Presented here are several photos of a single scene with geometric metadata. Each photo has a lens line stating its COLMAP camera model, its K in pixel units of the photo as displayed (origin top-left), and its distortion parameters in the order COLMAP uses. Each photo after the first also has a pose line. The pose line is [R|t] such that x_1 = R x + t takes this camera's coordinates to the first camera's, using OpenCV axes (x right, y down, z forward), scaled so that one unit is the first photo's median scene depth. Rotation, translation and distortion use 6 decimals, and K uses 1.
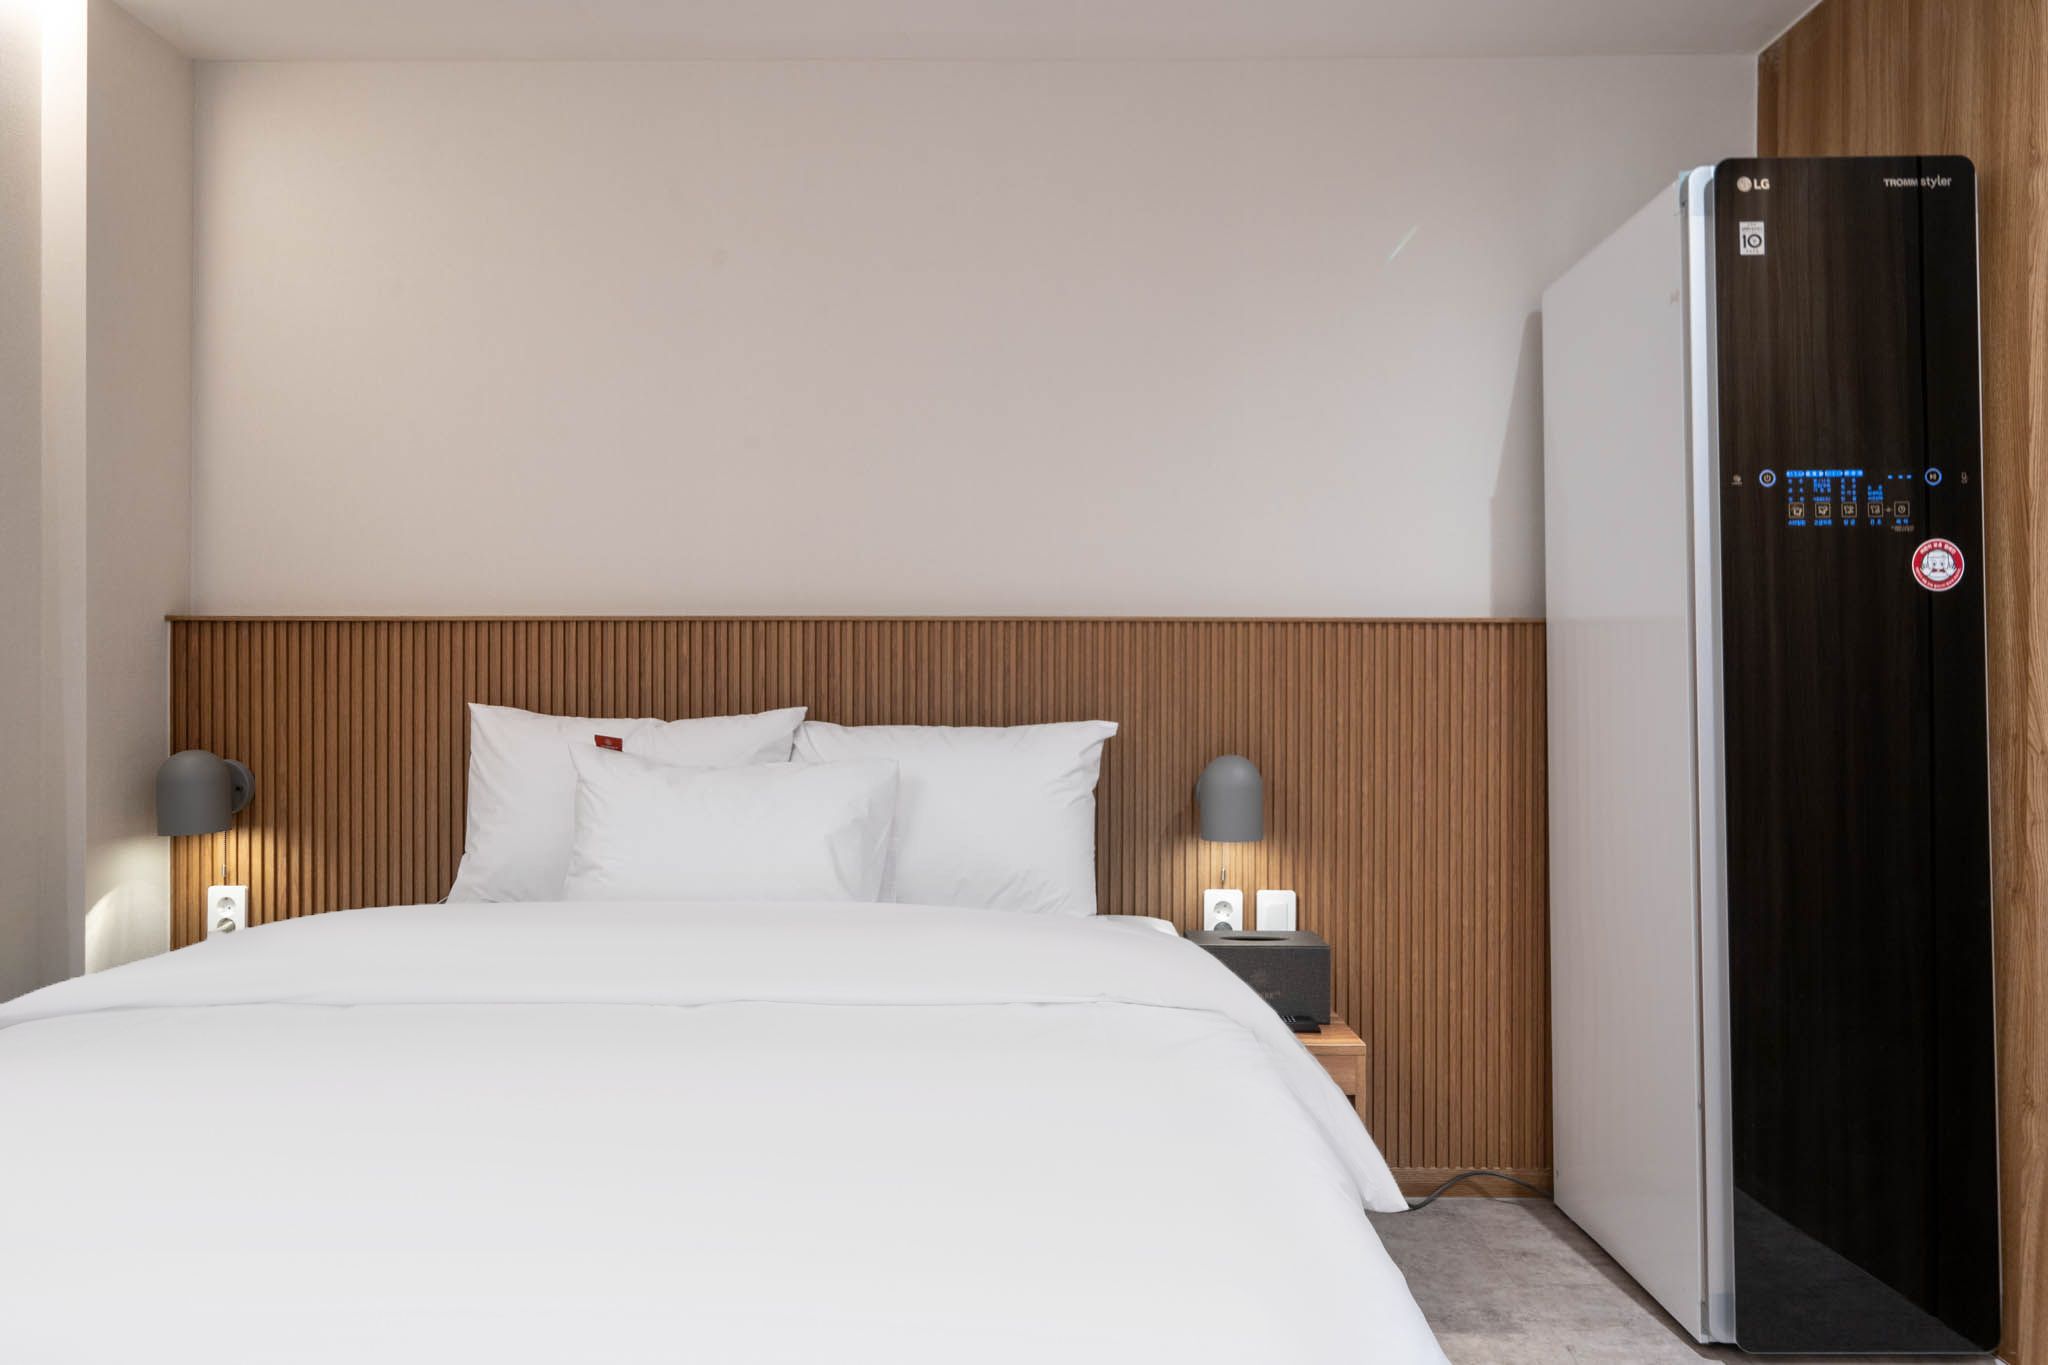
lens RADIAL K [[1207.9, 0, 1024.0], [0, 1207.9, 682.5], [0, 0, 1]] dist [-0.000157, -0.000662]
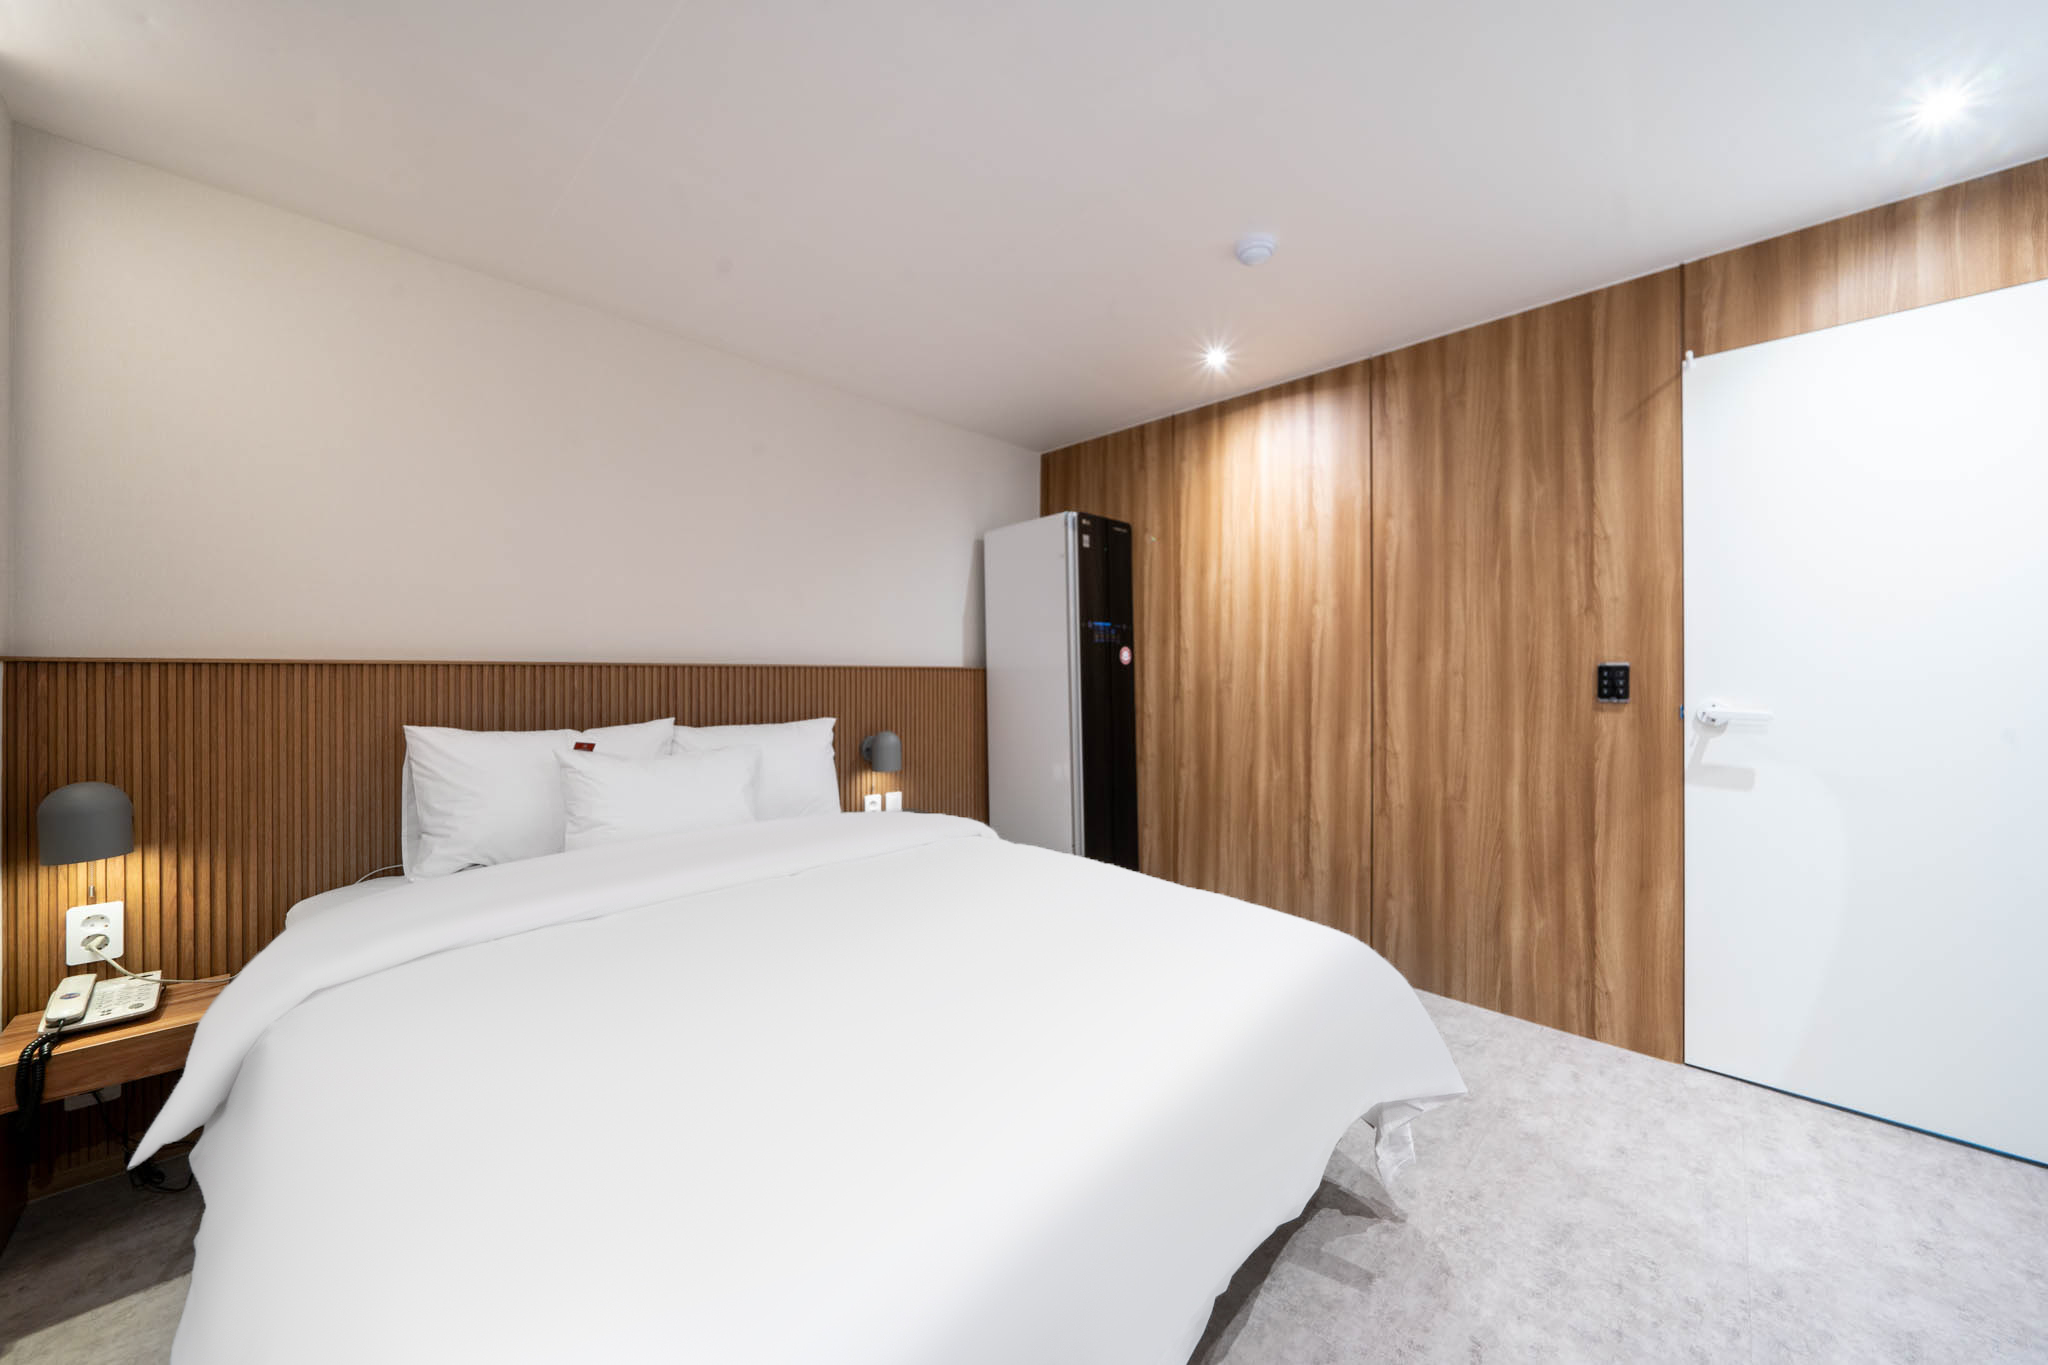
lens RADIAL K [[708.7, 0, 1024.0], [0, 708.7, 682.5], [0, 0, 1]] dist [-0.010082, 0.000046]
pose [[0.689857, -0.009586, 0.723882, -0.548828], [0.006309, 0.999954, 0.007229, -0.032567], [-0.723918, -0.000420, 0.689886, -0.043883]]
